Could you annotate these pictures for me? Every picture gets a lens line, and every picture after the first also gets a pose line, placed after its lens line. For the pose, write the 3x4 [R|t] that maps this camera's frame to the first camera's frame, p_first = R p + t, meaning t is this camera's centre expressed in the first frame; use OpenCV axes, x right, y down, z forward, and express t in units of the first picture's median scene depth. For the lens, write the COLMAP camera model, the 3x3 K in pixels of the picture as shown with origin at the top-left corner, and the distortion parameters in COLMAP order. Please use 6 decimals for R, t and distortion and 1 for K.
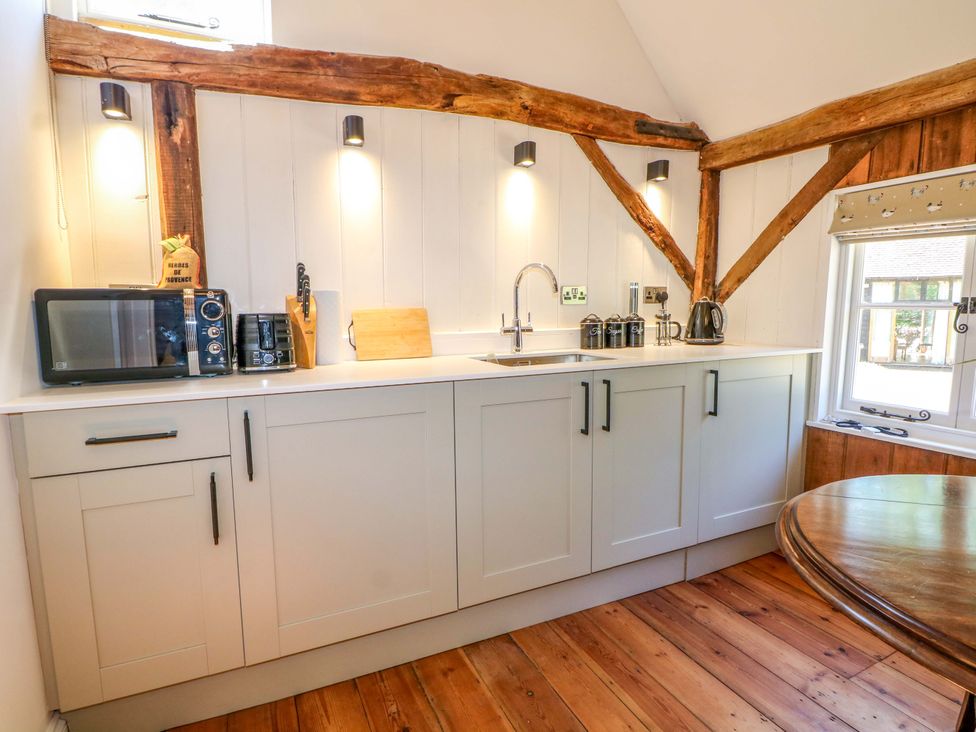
lens RADIAL K [[507.0, 0, 482.9], [0, 507.0, 365.6], [0, 0, 1]] dist [0.000752, -0.014500]
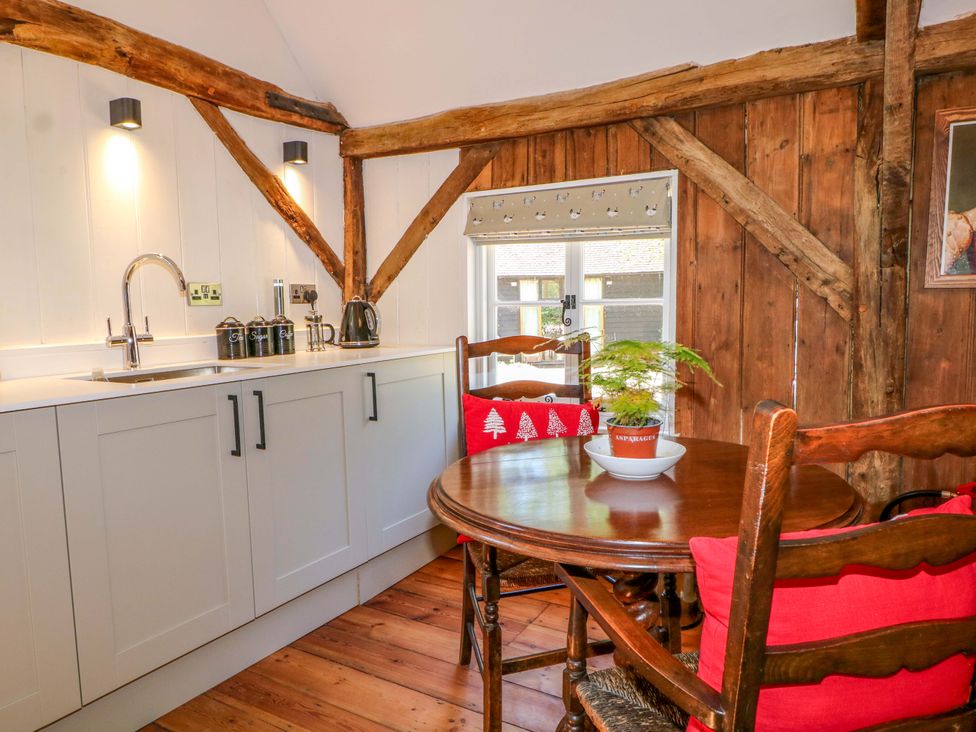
lens RADIAL K [[665.7, 0, 484.5], [0, 665.7, 365.9], [0, 0, 1]] dist [0.009080, -0.007741]
pose [[0.828553, -0.059980, 0.556688, -0.055537], [0.076702, 0.997031, -0.006735, 0.018829], [-0.554632, 0.048279, 0.830694, -0.140701]]
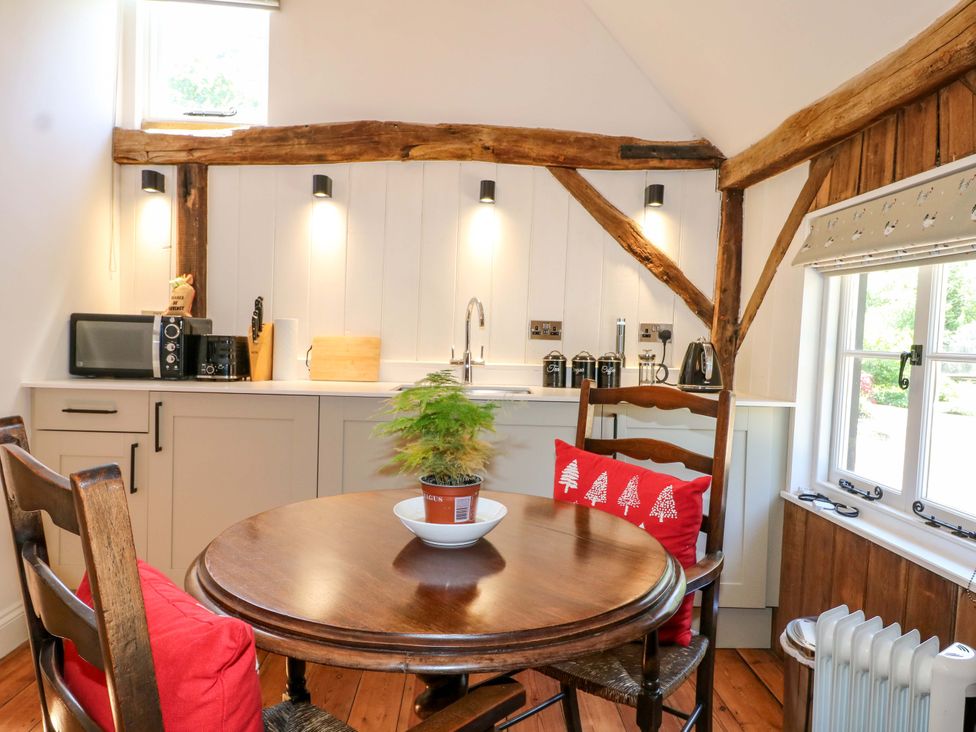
lens RADIAL K [[665.7, 0, 484.5], [0, 665.7, 365.9], [0, 0, 1]] dist [0.009080, -0.007741]
pose [[0.909452, 0.052257, -0.412512, 0.670919], [-0.084799, 0.994531, -0.060967, 0.015429], [0.407070, 0.090427, 0.908910, -0.198183]]
